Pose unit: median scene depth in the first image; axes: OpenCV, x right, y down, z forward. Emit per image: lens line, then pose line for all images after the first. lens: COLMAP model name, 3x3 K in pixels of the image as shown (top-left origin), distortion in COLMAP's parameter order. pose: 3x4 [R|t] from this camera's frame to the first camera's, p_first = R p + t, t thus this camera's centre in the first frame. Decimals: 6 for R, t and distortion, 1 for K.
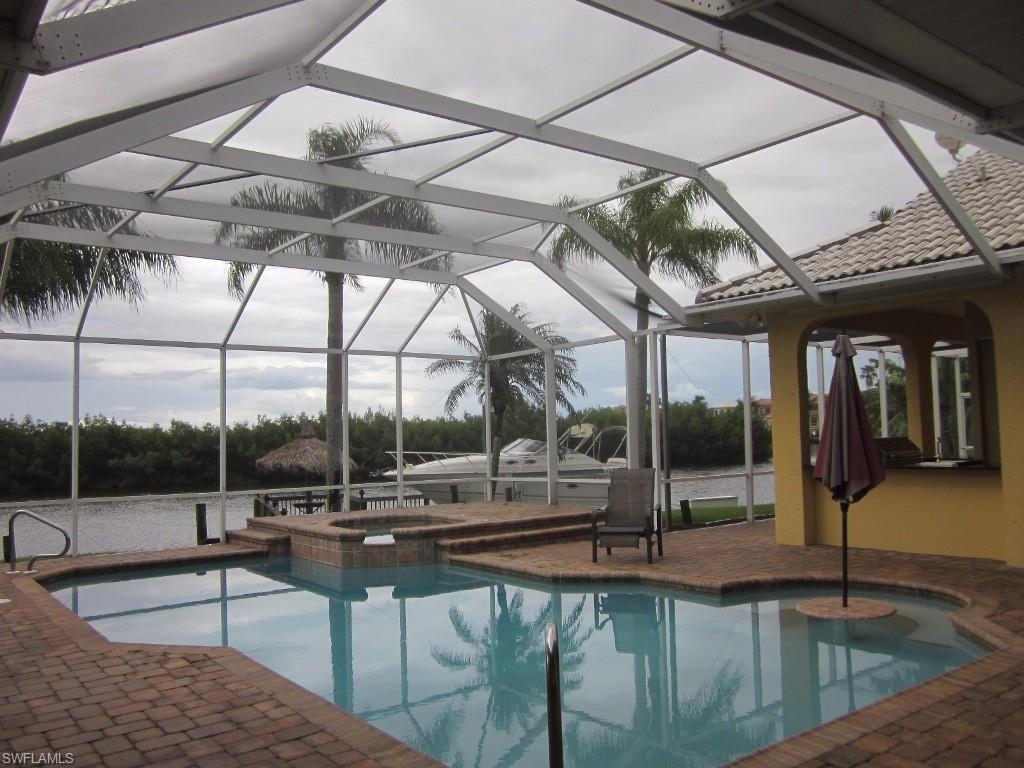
lens RADIAL K [[844.0, 0, 512.0], [0, 844.0, 384.0], [0, 0, 1]] dist [-0.058048, 0.012574]
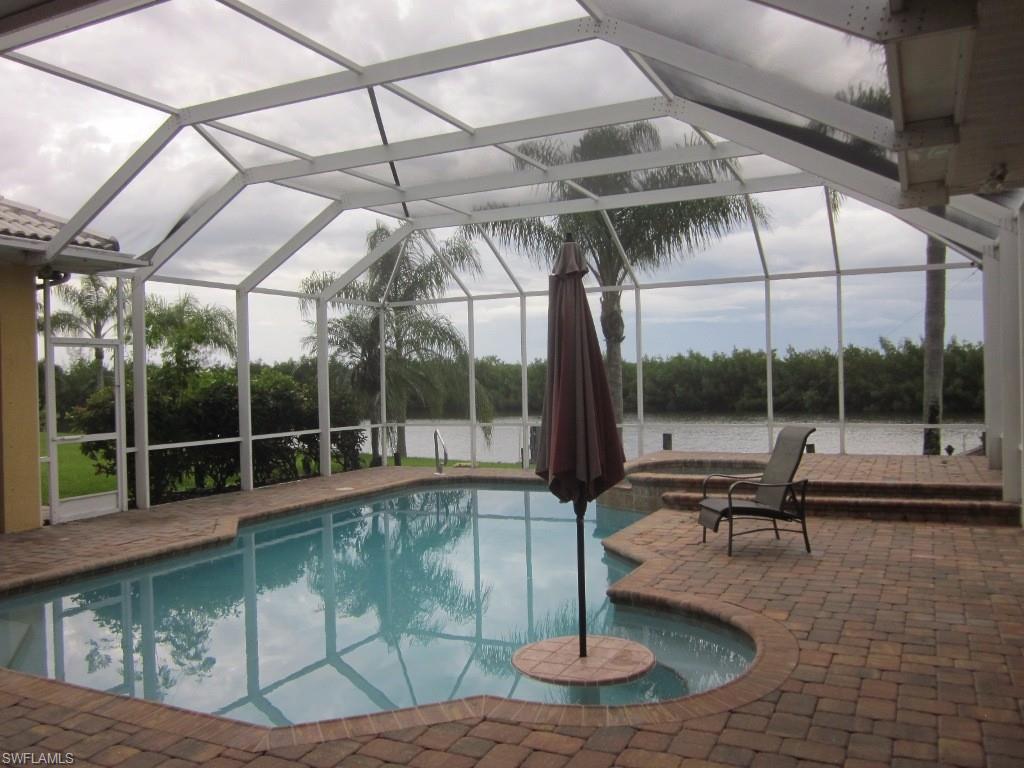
lens RADIAL K [[844.0, 0, 512.0], [0, 844.0, 384.0], [0, 0, 1]] dist [-0.058048, 0.012574]
pose [[0.468604, 0.023846, -0.883086, 0.562047], [0.063340, 0.996156, 0.060510, 0.002772], [0.881134, -0.084290, 0.465293, 0.381271]]
